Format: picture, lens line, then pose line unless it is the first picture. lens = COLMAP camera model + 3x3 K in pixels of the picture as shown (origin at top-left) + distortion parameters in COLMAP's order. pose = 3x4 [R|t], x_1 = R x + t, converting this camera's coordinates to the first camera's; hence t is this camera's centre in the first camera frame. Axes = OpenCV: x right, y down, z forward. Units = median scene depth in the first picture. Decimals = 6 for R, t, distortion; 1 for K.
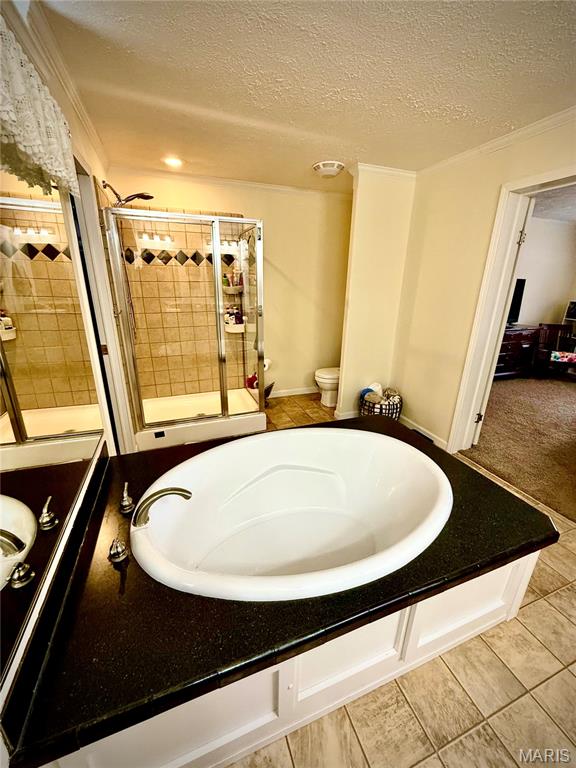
lens RADIAL K [[304.0, 0, 284.3], [0, 304.0, 381.5], [0, 0, 1]] dist [-0.002820, 0.000422]
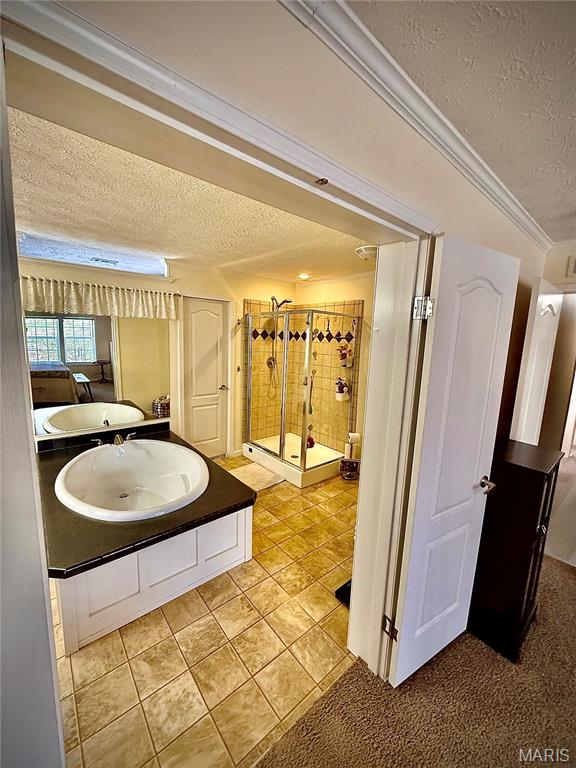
lens RADIAL K [[304.0, 0, 283.4], [0, 304.0, 382.3], [0, 0, 1]] dist [-0.002820, 0.000422]
pose [[0.336075, 0.143011, -0.930914, 1.530568], [-0.316660, 0.948022, 0.031320, -0.370355], [0.887006, 0.284258, 0.363893, 0.757285]]
